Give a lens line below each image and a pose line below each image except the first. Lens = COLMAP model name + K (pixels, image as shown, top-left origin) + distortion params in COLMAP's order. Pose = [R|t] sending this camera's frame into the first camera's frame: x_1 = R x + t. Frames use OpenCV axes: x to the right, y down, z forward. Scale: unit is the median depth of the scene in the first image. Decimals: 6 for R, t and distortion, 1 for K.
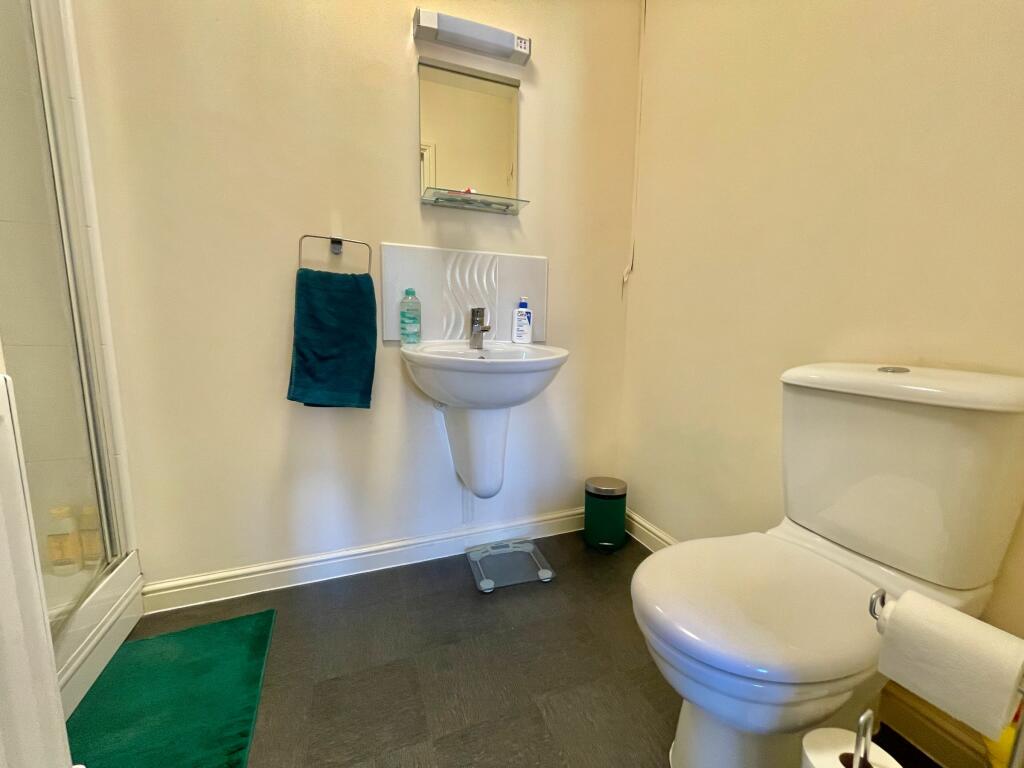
lens RADIAL K [[416.0, 0, 515.7], [0, 416.0, 383.3], [0, 0, 1]] dist [-0.003930, -0.000241]
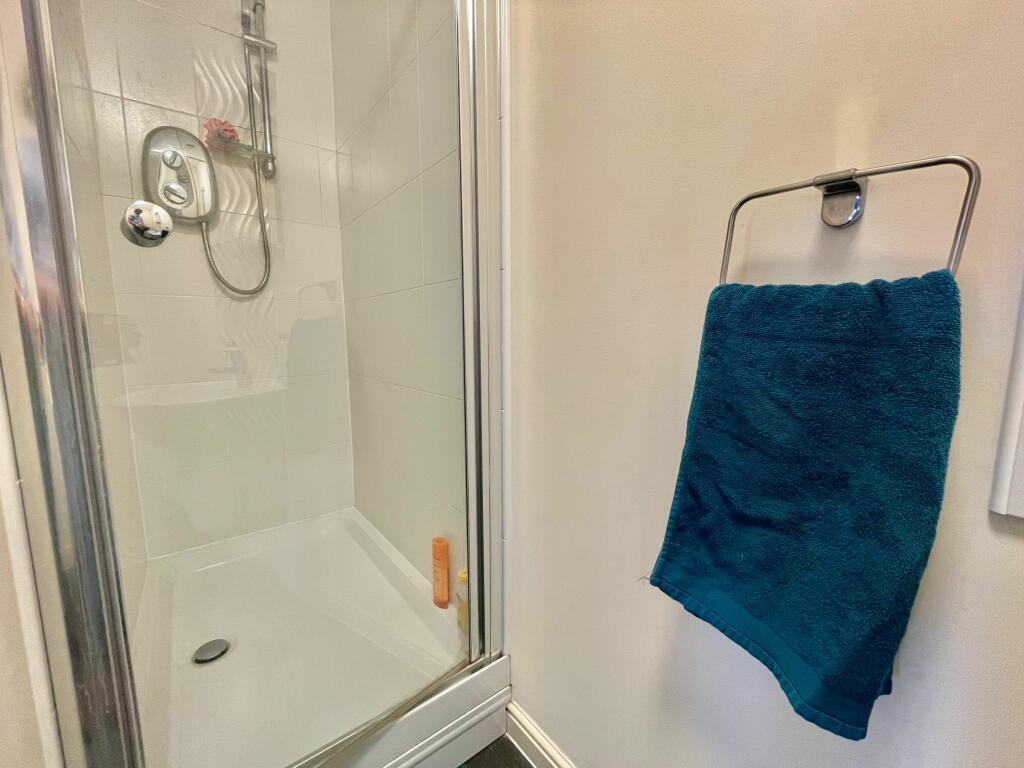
lens RADIAL K [[416.0, 0, 516.8], [0, 416.0, 386.6], [0, 0, 1]] dist [-0.003930, -0.000241]
pose [[0.292102, 0.110199, -0.950017, -0.181573], [-0.126691, 0.989044, 0.075772, -0.182587], [0.947959, 0.098226, 0.302863, 0.689837]]
